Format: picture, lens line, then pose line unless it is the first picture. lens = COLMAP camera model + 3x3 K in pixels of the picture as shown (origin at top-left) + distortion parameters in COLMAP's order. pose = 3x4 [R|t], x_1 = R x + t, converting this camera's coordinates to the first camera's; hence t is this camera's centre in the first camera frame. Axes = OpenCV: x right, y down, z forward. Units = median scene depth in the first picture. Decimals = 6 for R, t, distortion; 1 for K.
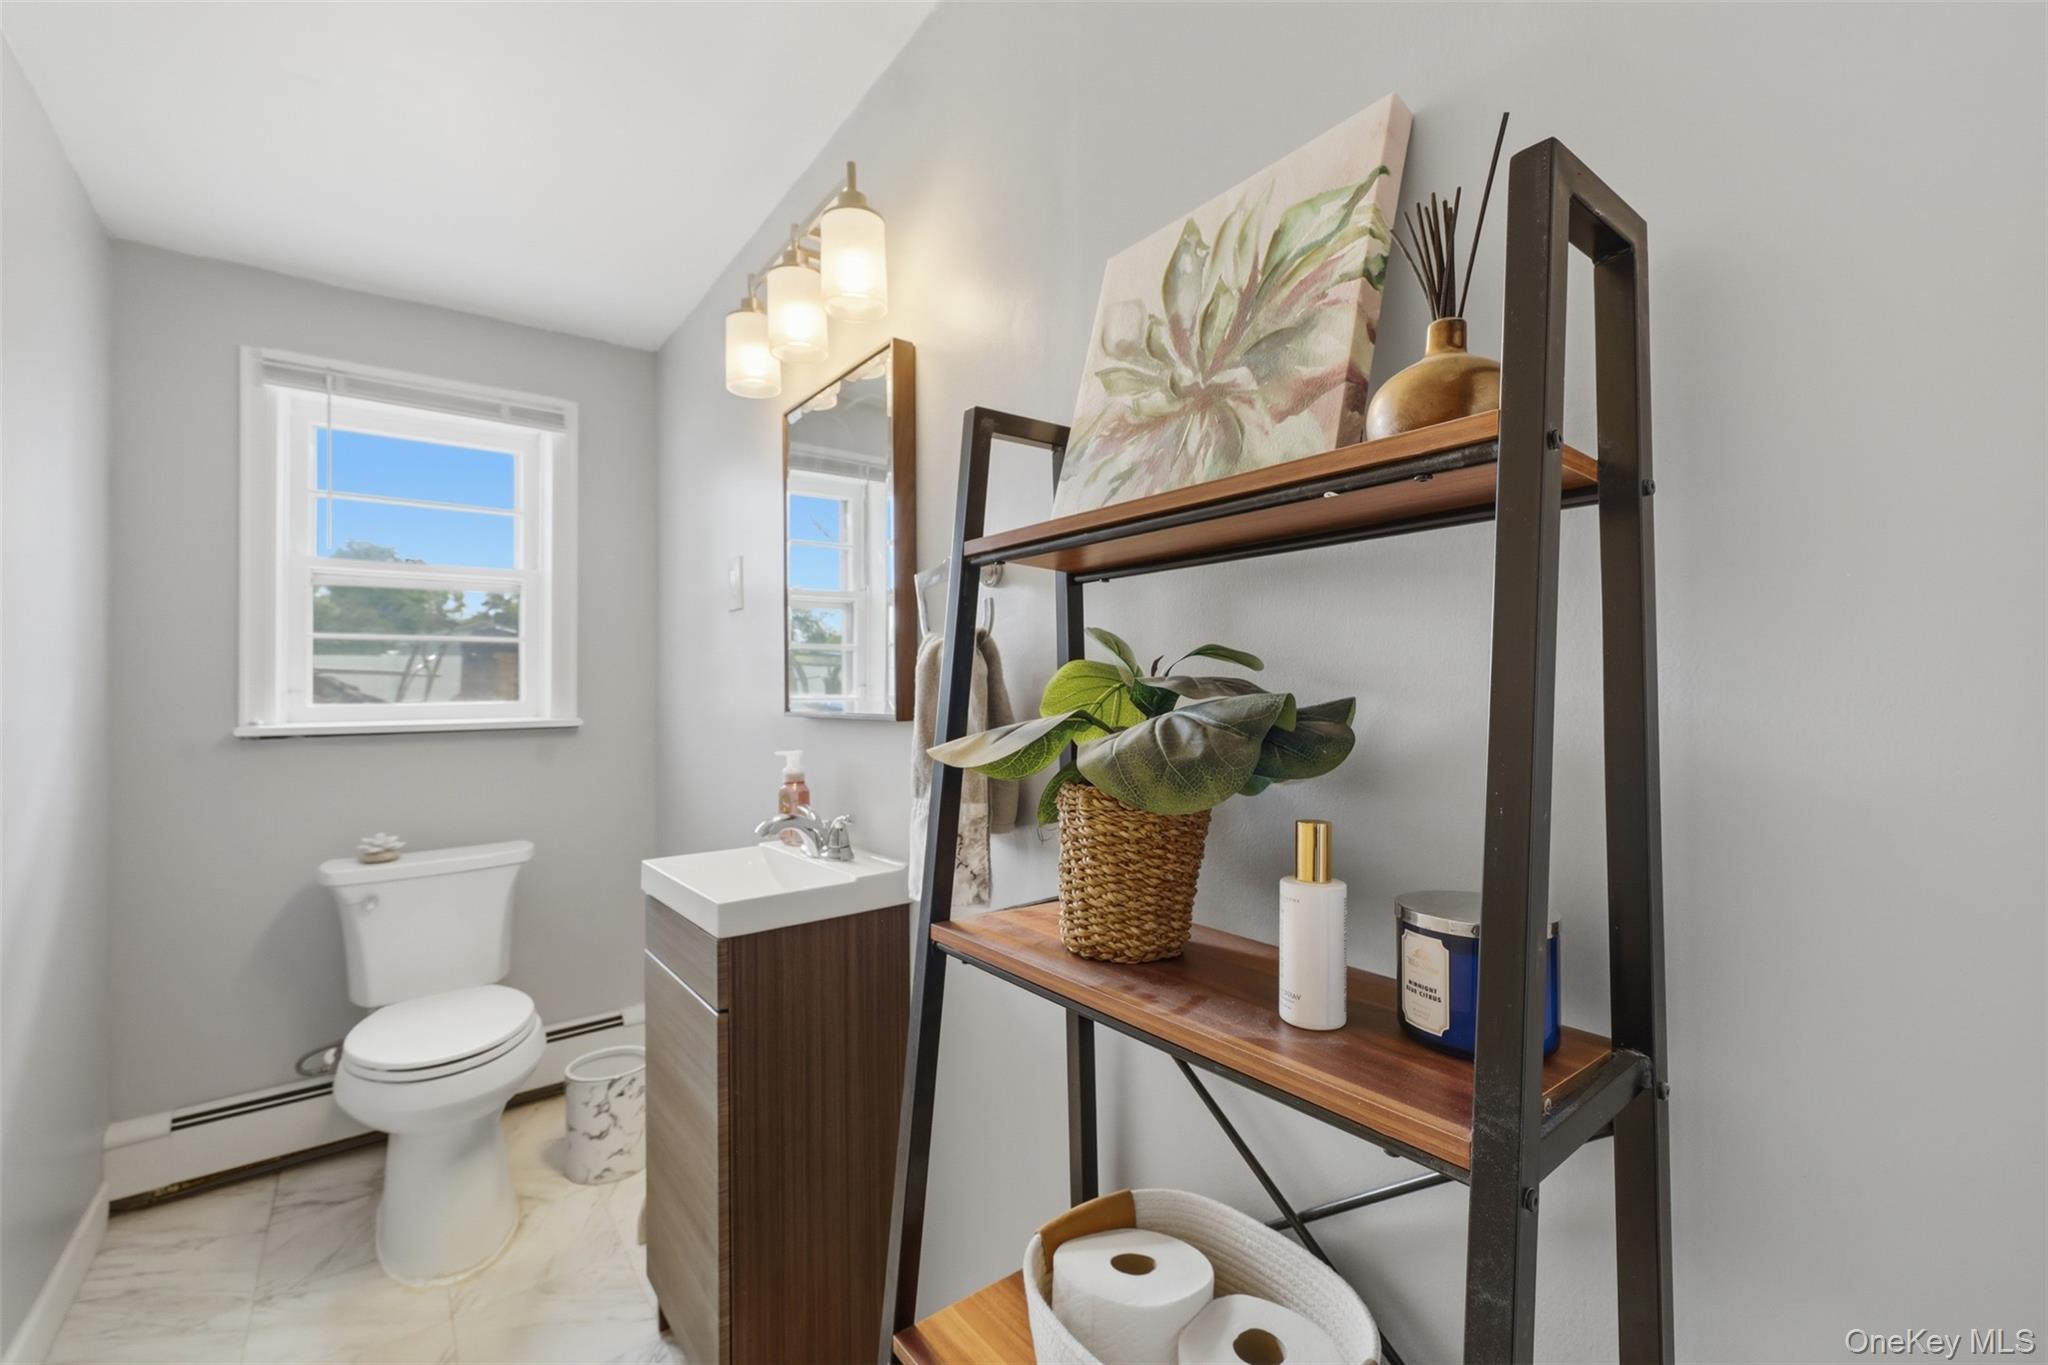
lens RADIAL K [[863.6, 0, 1031.5], [0, 863.6, 682.5], [0, 0, 1]] dist [0.003152, 0.000646]
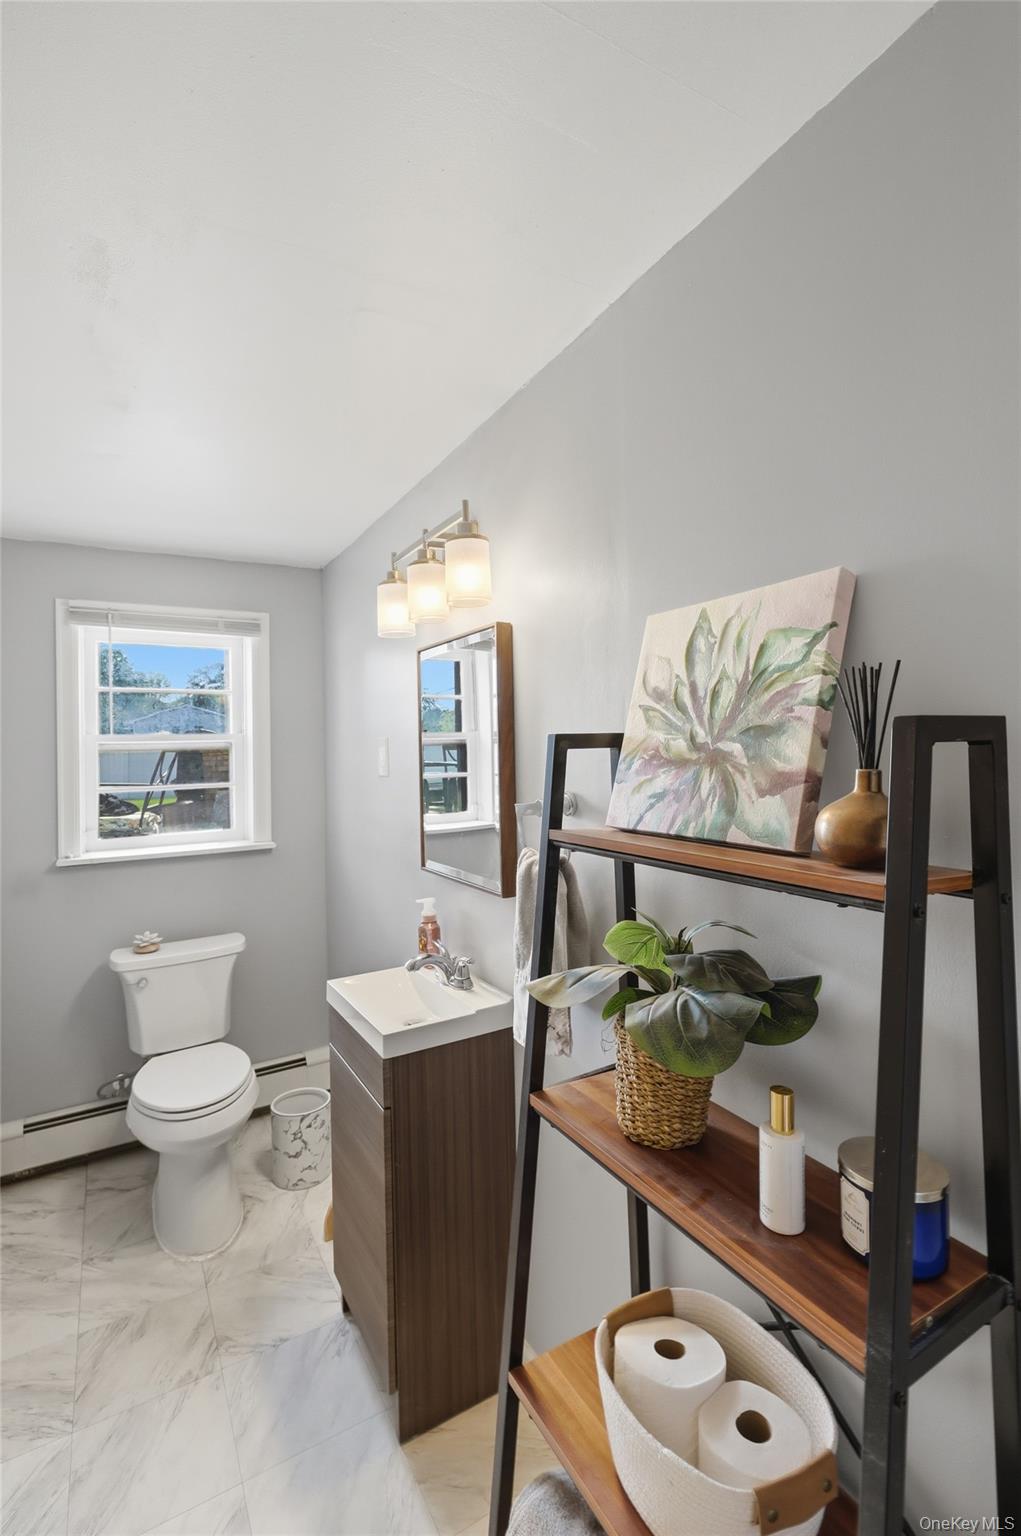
lens RADIAL K [[705.4, 0, 506.1], [0, 705.4, 760.0], [0, 0, 1]] dist [-0.000023, 0.003008]
pose [[0.989598, -0.013253, -0.143251, 0.016170], [0.013752, 0.999902, 0.002495, -0.200359], [0.143204, -0.004439, 0.989683, -0.134373]]
